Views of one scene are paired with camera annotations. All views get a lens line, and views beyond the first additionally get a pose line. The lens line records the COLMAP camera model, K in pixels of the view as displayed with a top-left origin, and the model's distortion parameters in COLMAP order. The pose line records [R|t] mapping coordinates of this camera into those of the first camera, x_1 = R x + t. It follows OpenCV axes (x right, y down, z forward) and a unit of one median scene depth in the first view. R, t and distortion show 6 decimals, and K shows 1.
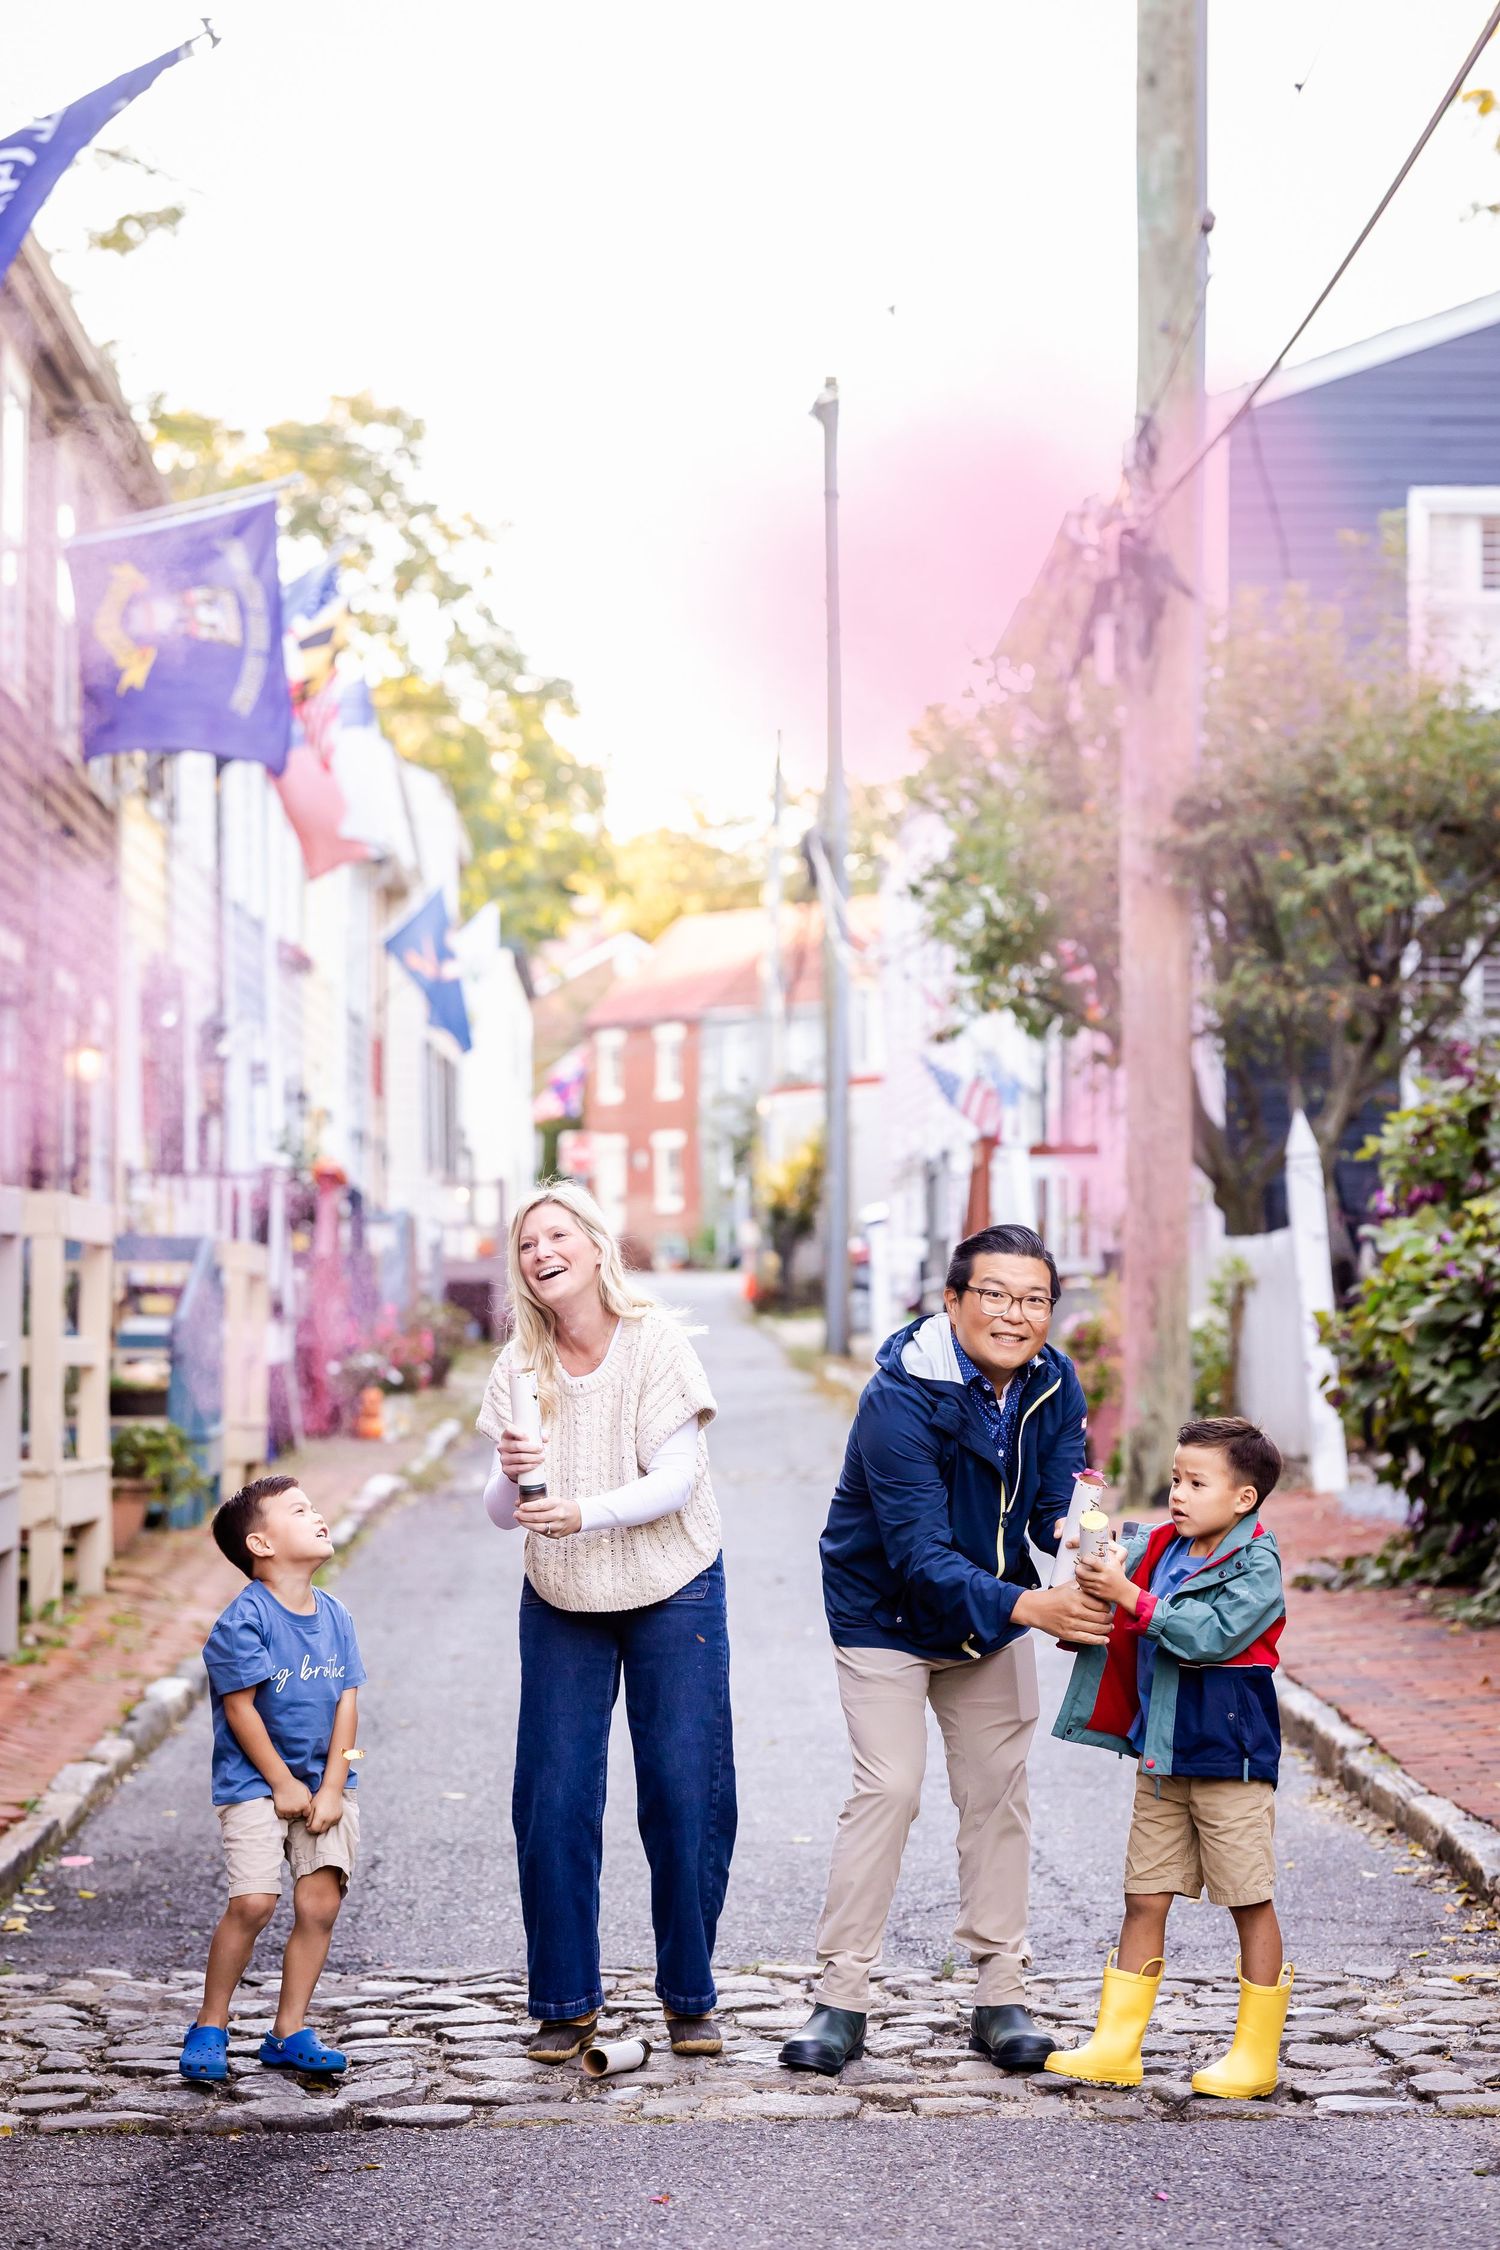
lens RADIAL K [[5433.8, 0, 750.9], [0, 5433.8, 1126.1], [0, 0, 1]] dist [0.036567, 0.050830]
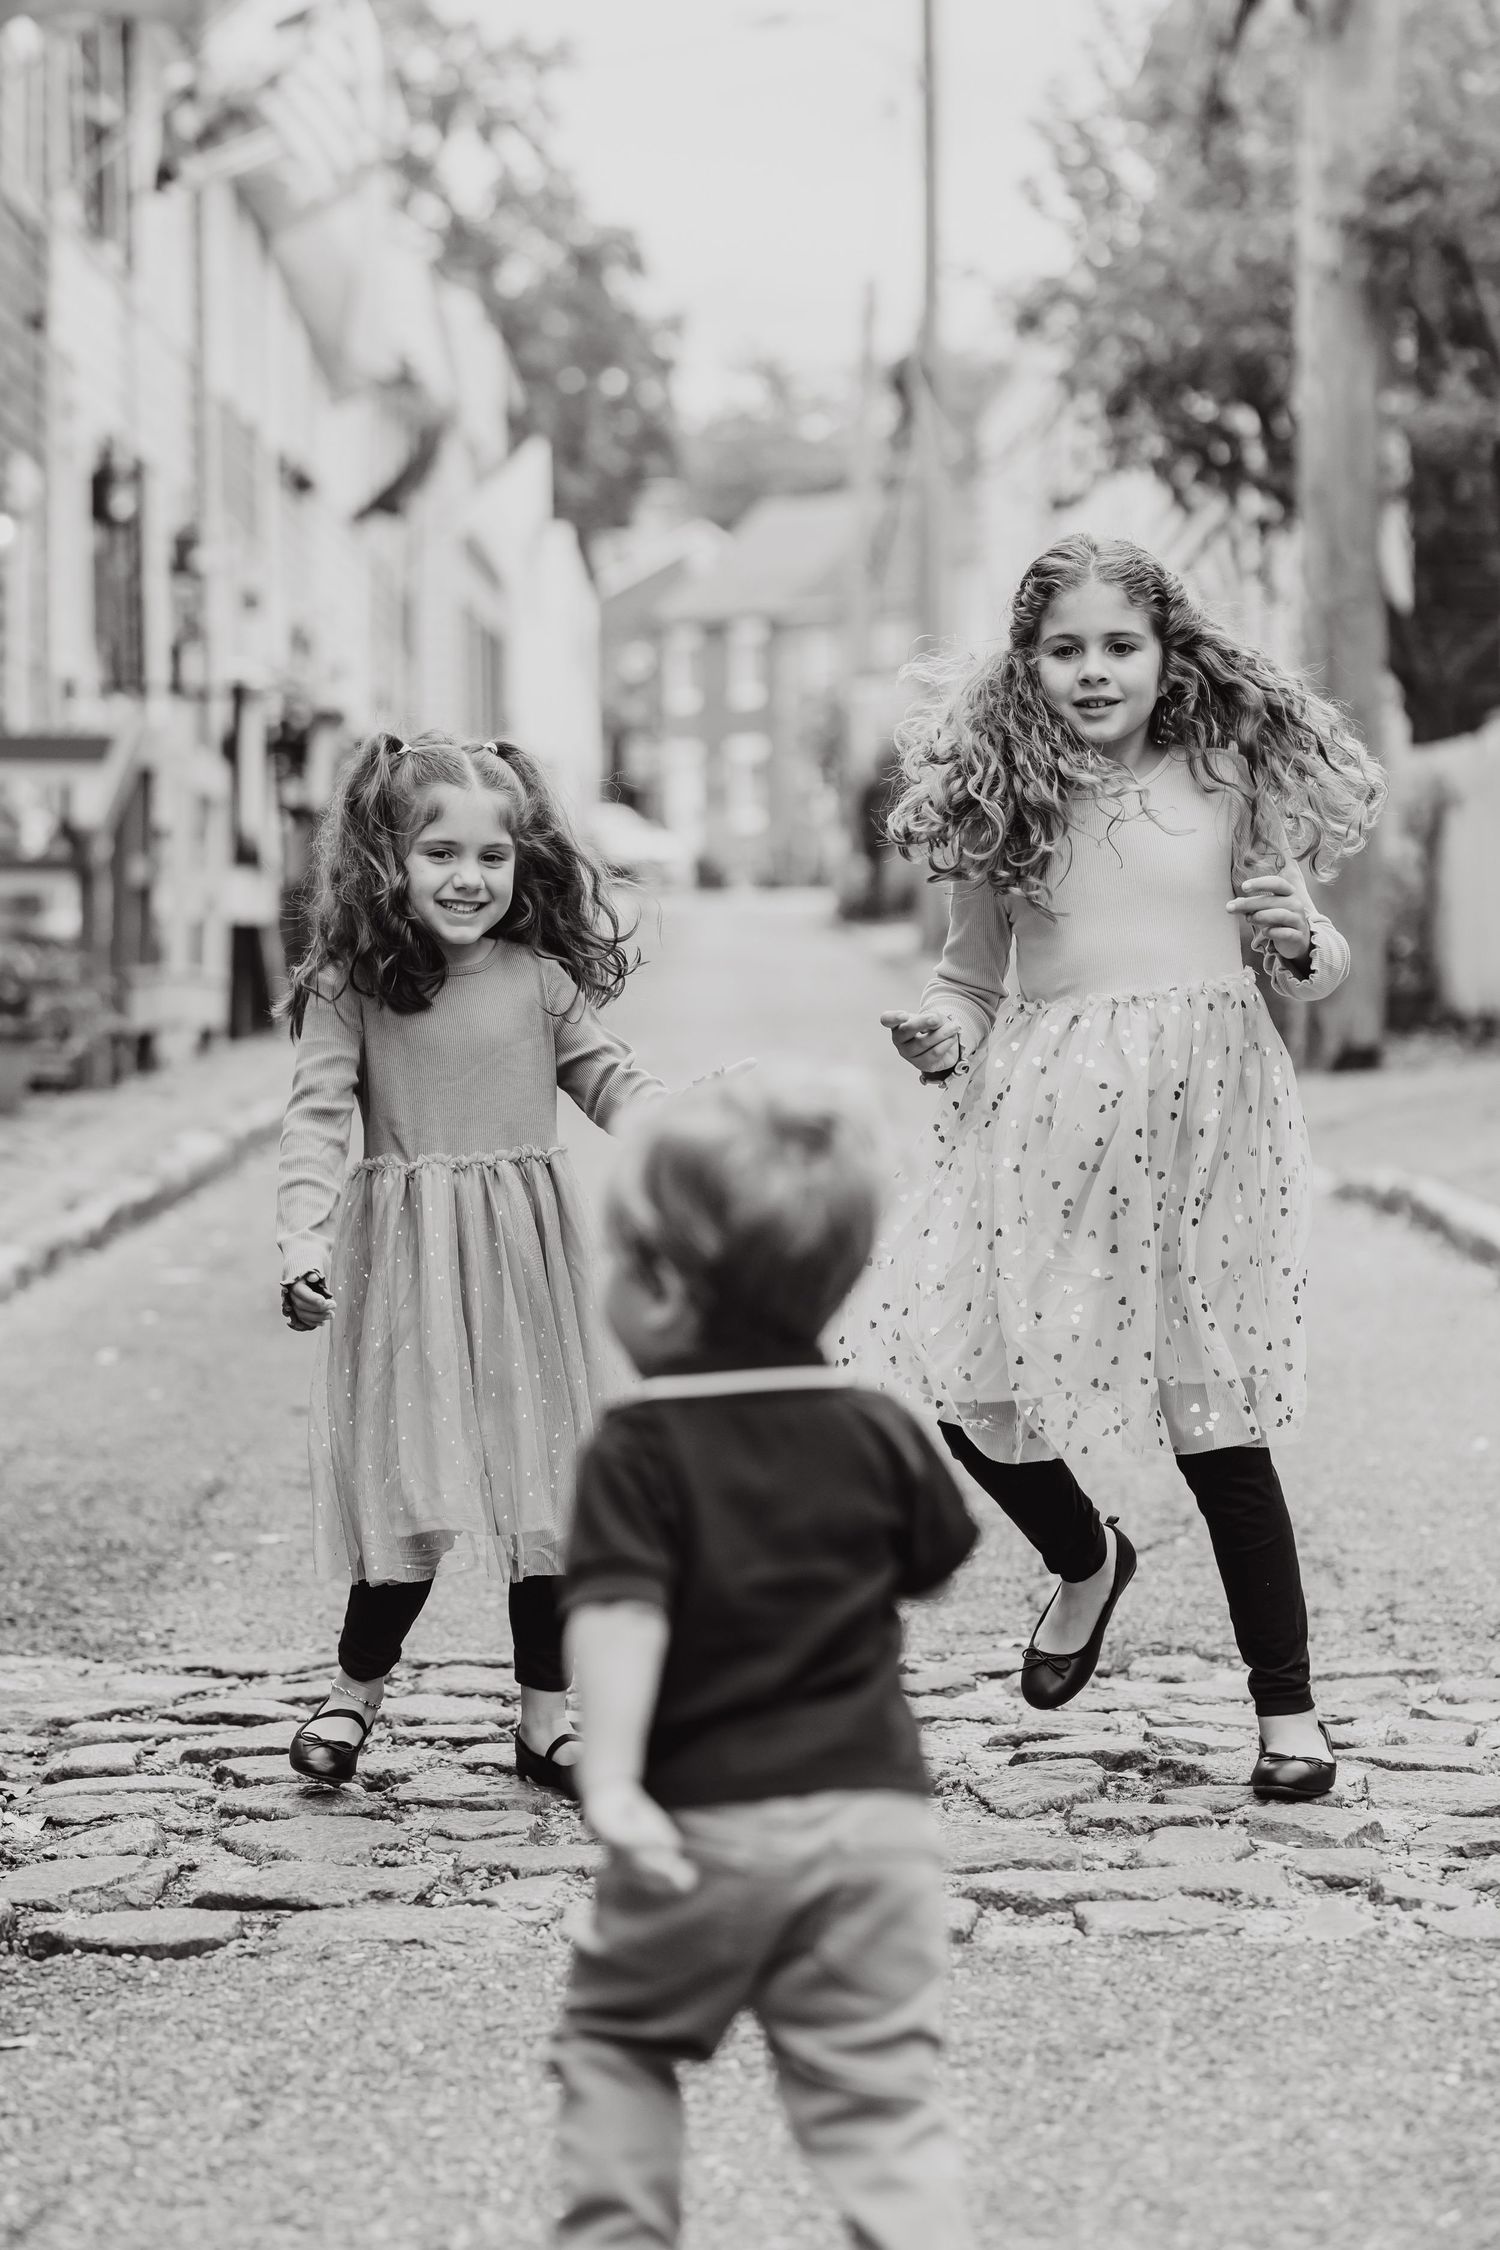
lens RADIAL K [[5710.9, 0, 751.5], [0, 5710.9, 1126.1], [0, 0, 1]] dist [-0.038251, 0.210346]
pose [[0.999876, 0.002020, -0.015604, 0.004178], [-0.001048, 0.998073, 0.062045, 0.042540], [0.015699, -0.062021, 0.997951, 0.277066]]
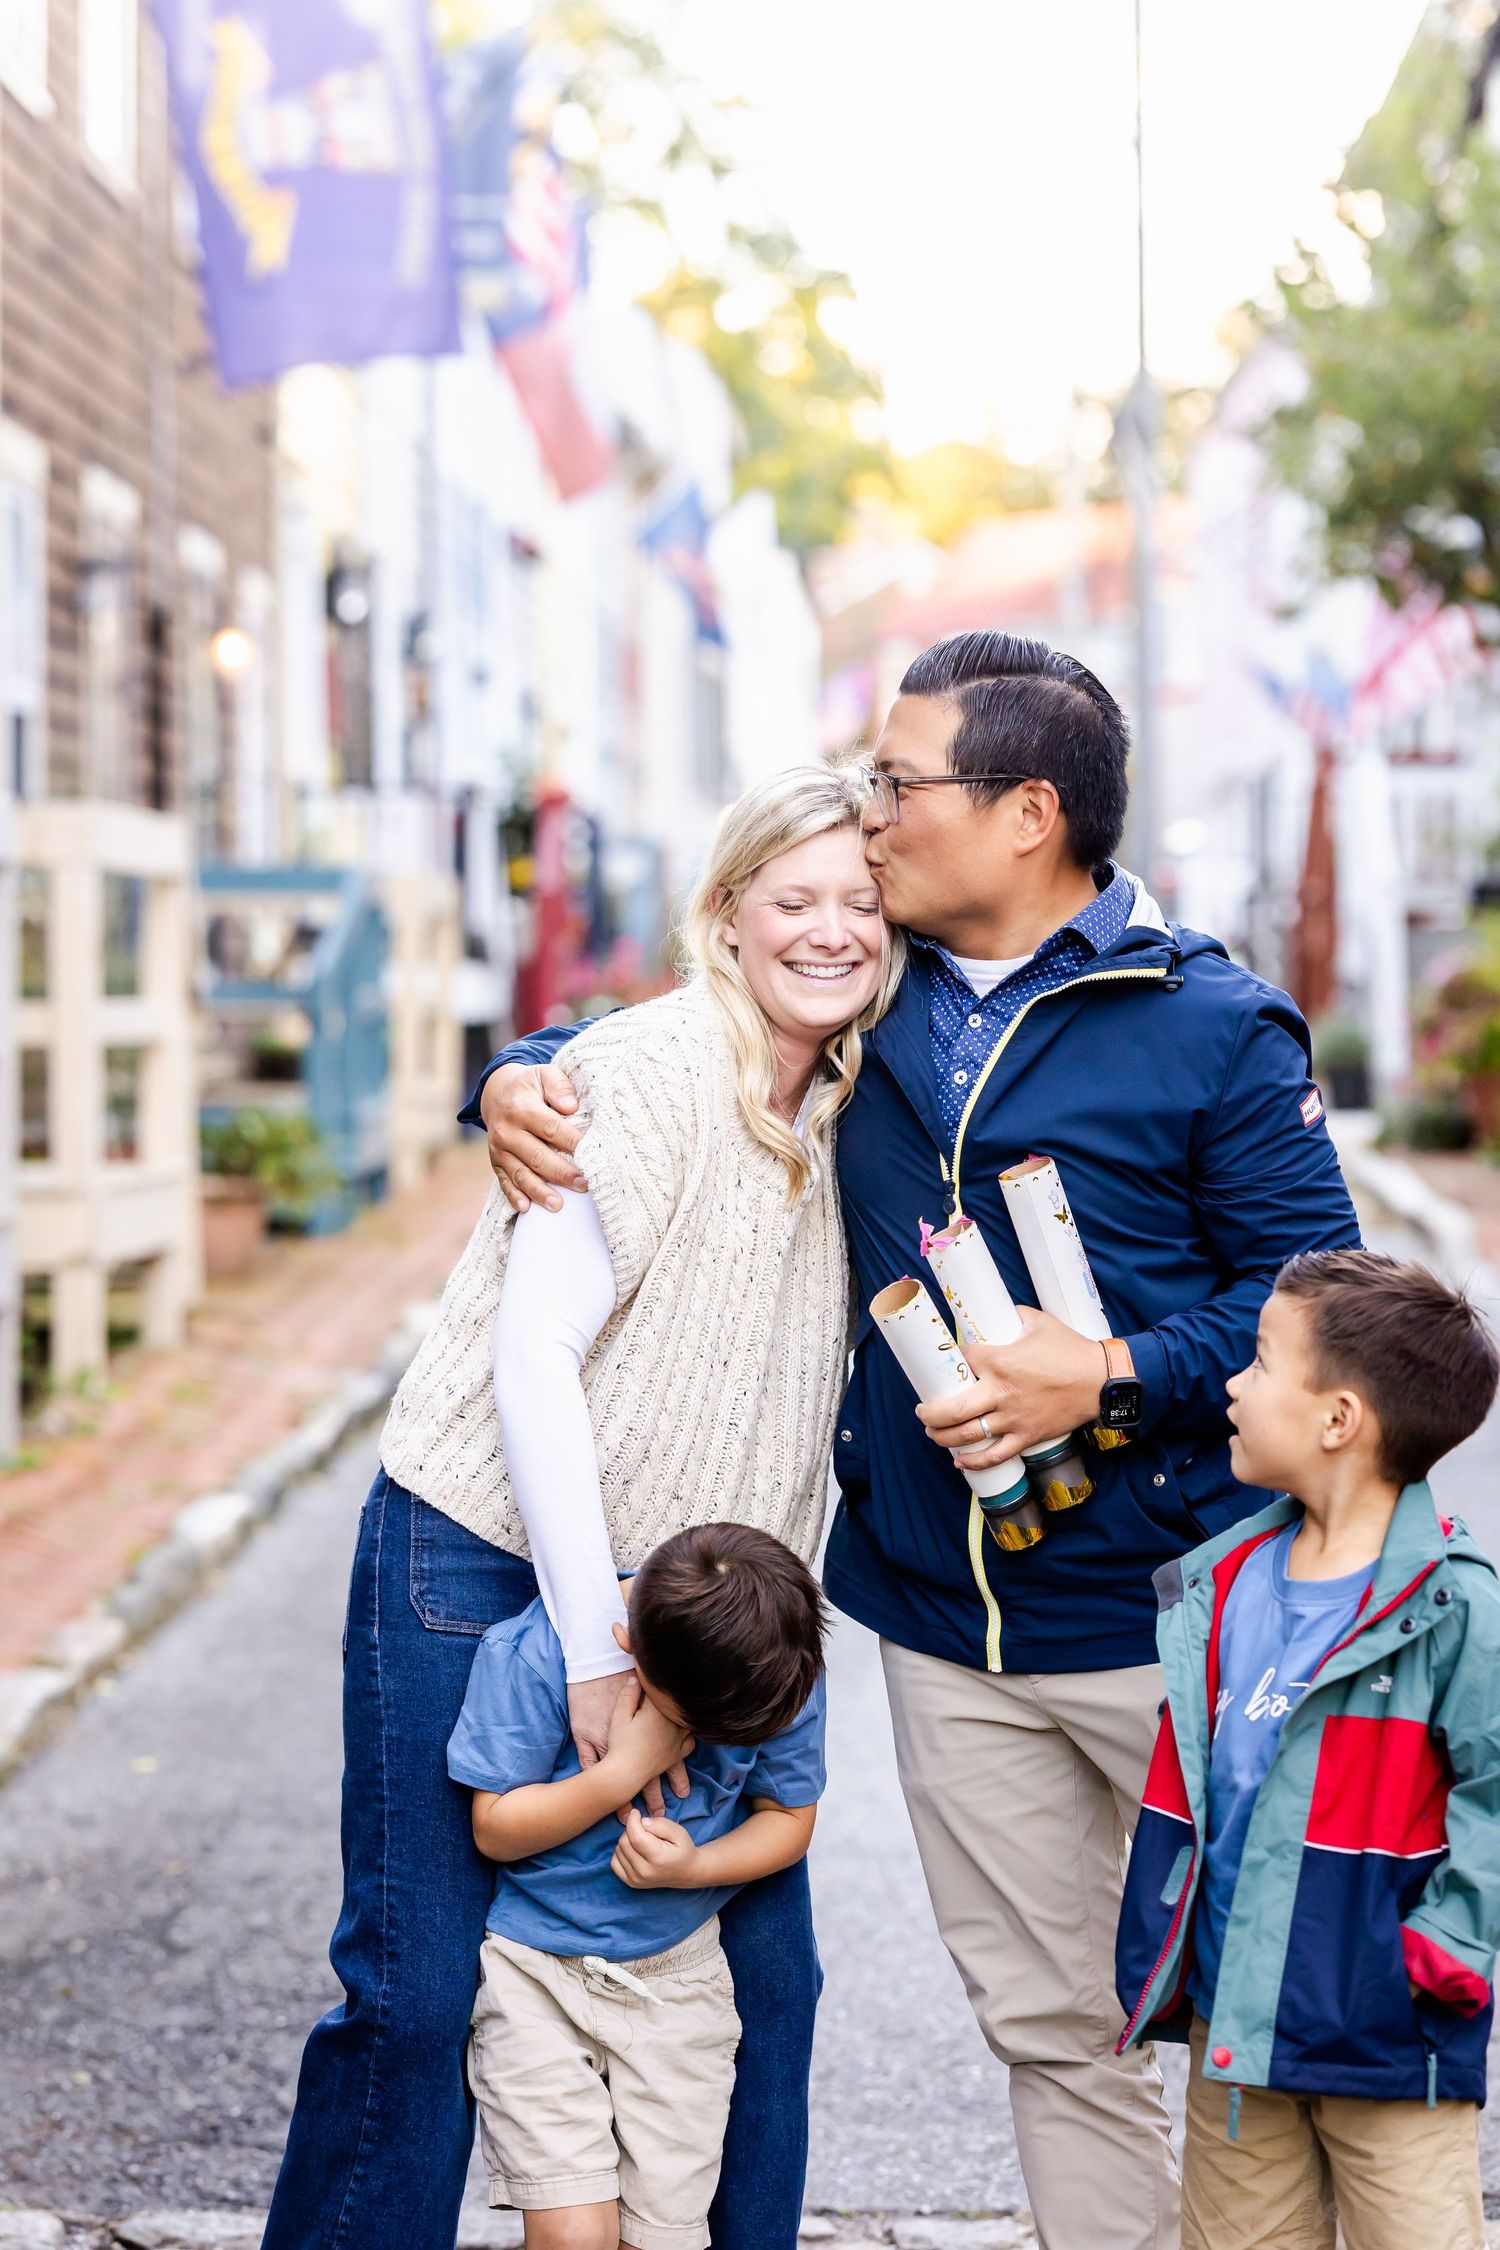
lens RADIAL K [[5433.8, 0, 750.9], [0, 5433.8, 1126.1], [0, 0, 1]] dist [0.036567, 0.050830]
pose [[0.998513, -0.001786, -0.054478, -0.000374], [0.005502, 0.997660, 0.068154, 0.007290], [0.054228, -0.068352, 0.996186, 0.336129]]
